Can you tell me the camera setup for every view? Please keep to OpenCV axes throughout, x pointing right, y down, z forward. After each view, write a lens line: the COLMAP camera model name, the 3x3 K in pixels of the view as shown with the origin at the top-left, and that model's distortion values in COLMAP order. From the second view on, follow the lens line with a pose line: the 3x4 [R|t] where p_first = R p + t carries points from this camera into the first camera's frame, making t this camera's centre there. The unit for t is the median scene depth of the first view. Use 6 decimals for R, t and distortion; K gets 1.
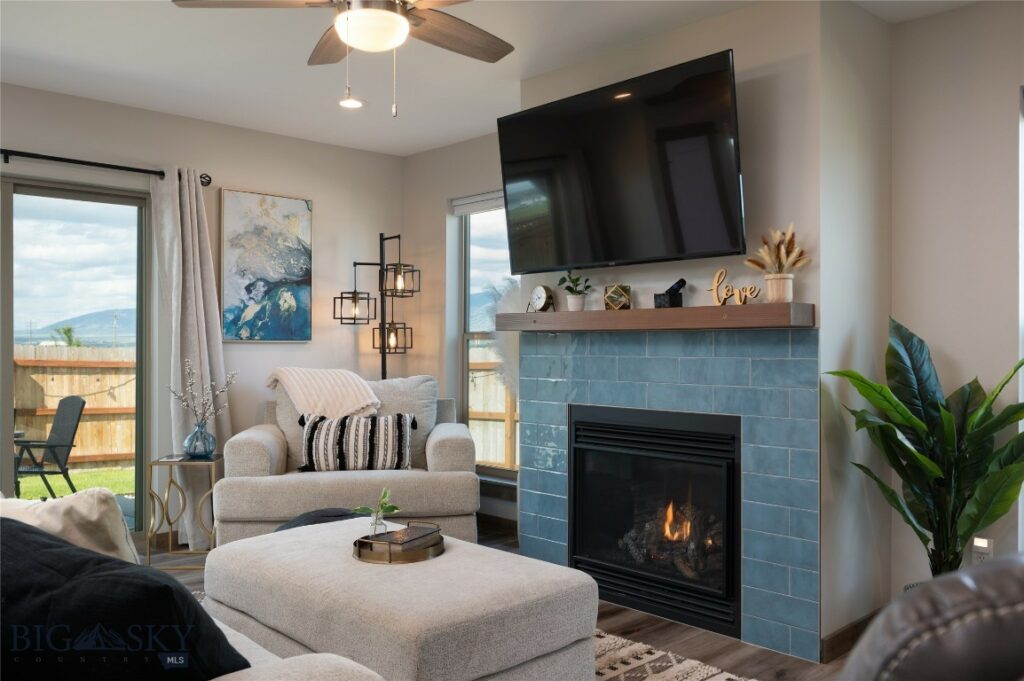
lens RADIAL K [[833.3, 0, 508.5], [0, 833.3, 350.3], [0, 0, 1]] dist [0.007263, 0.004560]
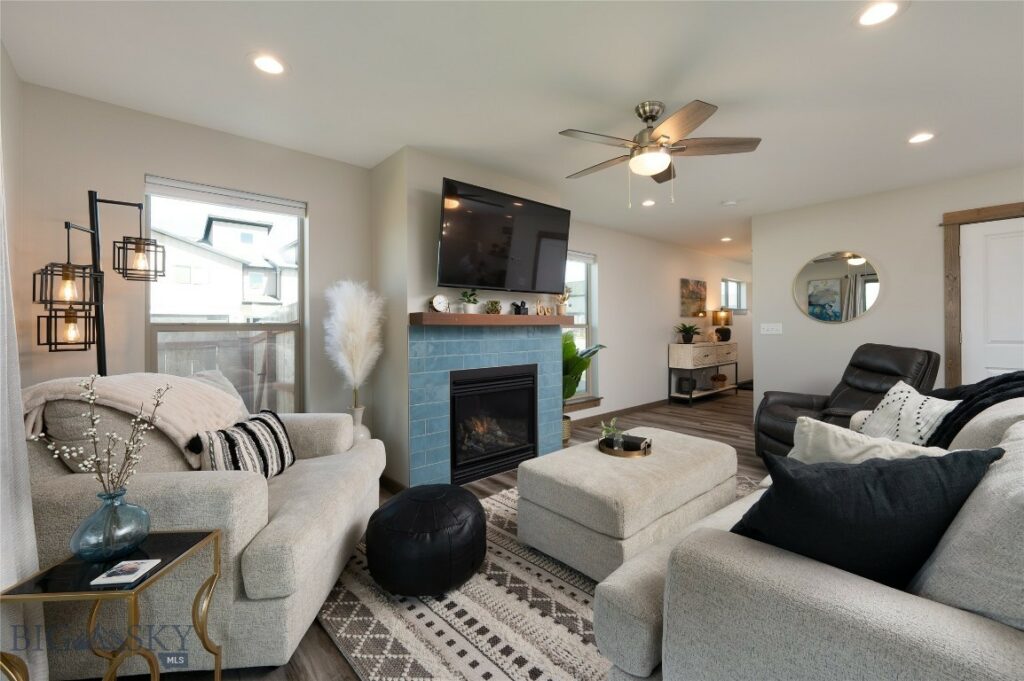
lens RADIAL K [[434.3, 0, 526.0], [0, 434.3, 322.7], [0, 0, 1]] dist [0.001415, 0.000262]
pose [[0.015880, 0.007368, 0.999847, -0.567243], [0.010686, 0.999914, -0.007538, -0.014772], [-0.999817, 0.010804, 0.015800, 0.633148]]
